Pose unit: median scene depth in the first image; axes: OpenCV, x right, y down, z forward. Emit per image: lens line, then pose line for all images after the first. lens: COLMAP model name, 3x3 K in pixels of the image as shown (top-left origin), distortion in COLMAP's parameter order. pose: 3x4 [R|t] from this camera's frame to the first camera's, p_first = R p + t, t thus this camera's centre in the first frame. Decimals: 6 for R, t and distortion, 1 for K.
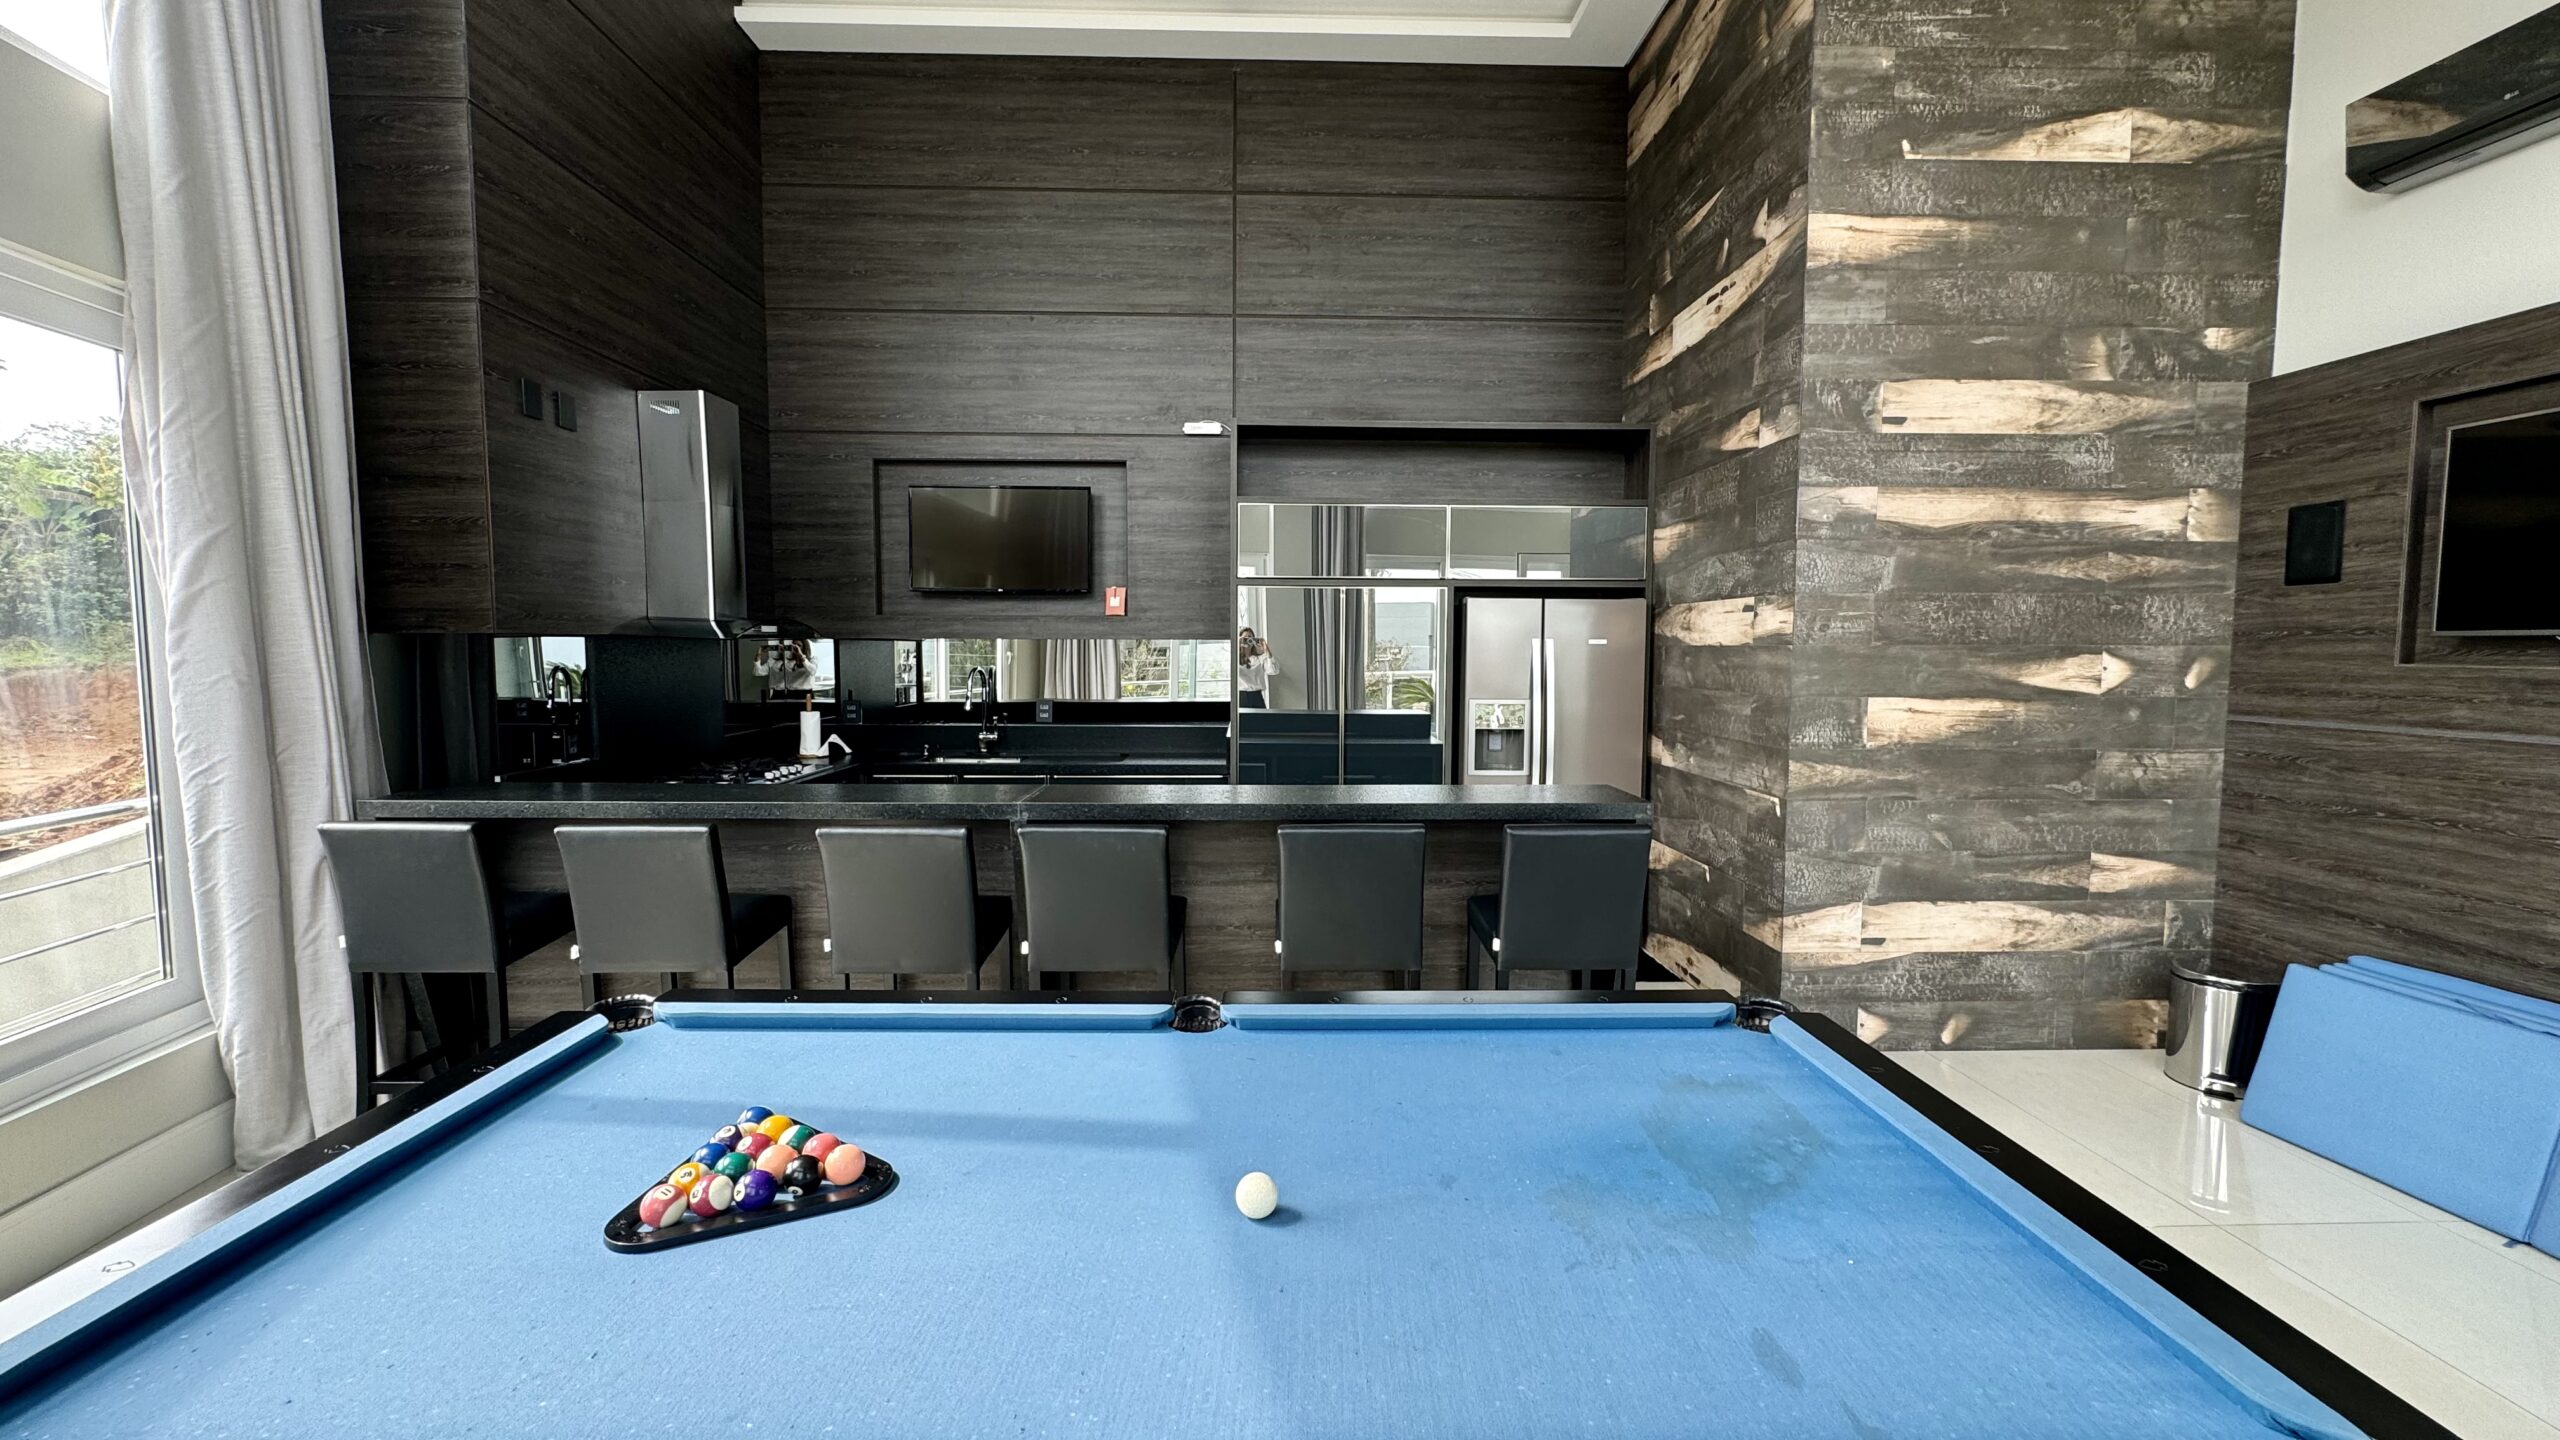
lens RADIAL K [[1017.1, 0, 1273.1], [0, 1017.1, 720.8], [0, 0, 1]] dist [-0.001176, -0.000073]
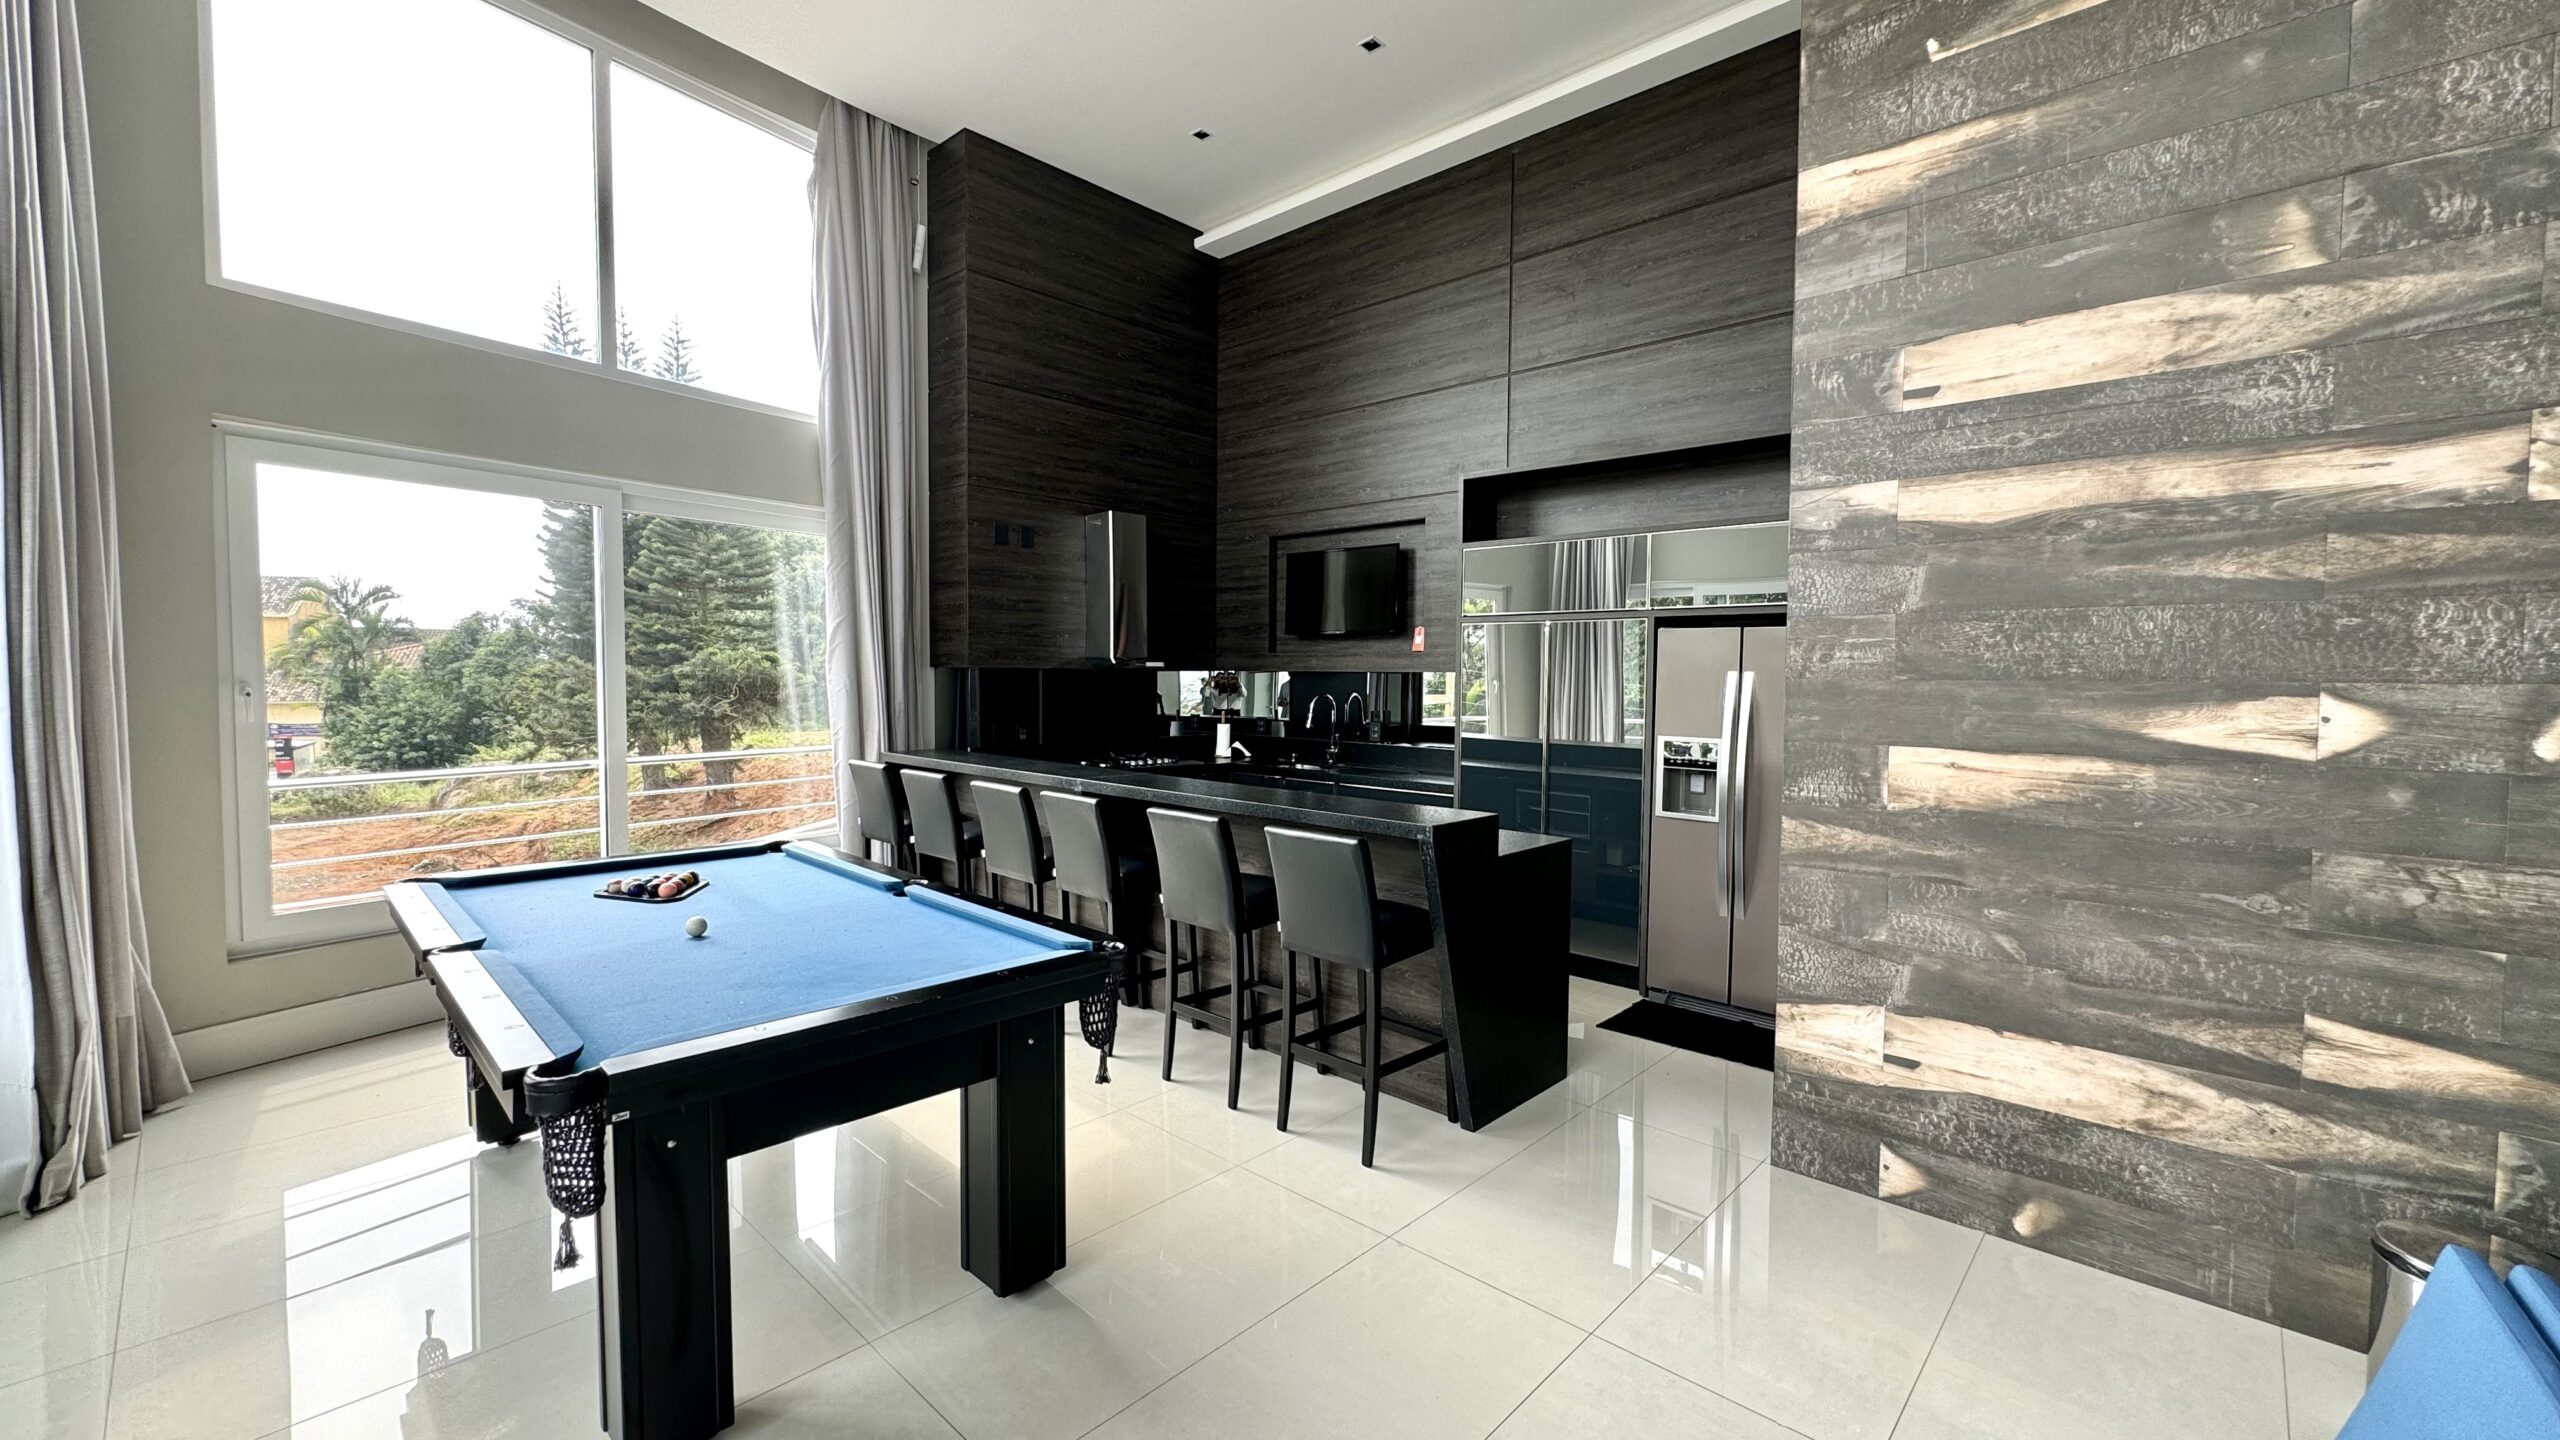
lens RADIAL K [[1017.1, 0, 1284.3], [0, 1017.1, 721.6], [0, 0, 1]] dist [-0.001176, -0.000073]
pose [[0.710014, 0.035971, -0.703268, 0.797560], [-0.058908, 0.998228, -0.008416, -0.007532], [0.701719, 0.047404, 0.710875, 0.108832]]
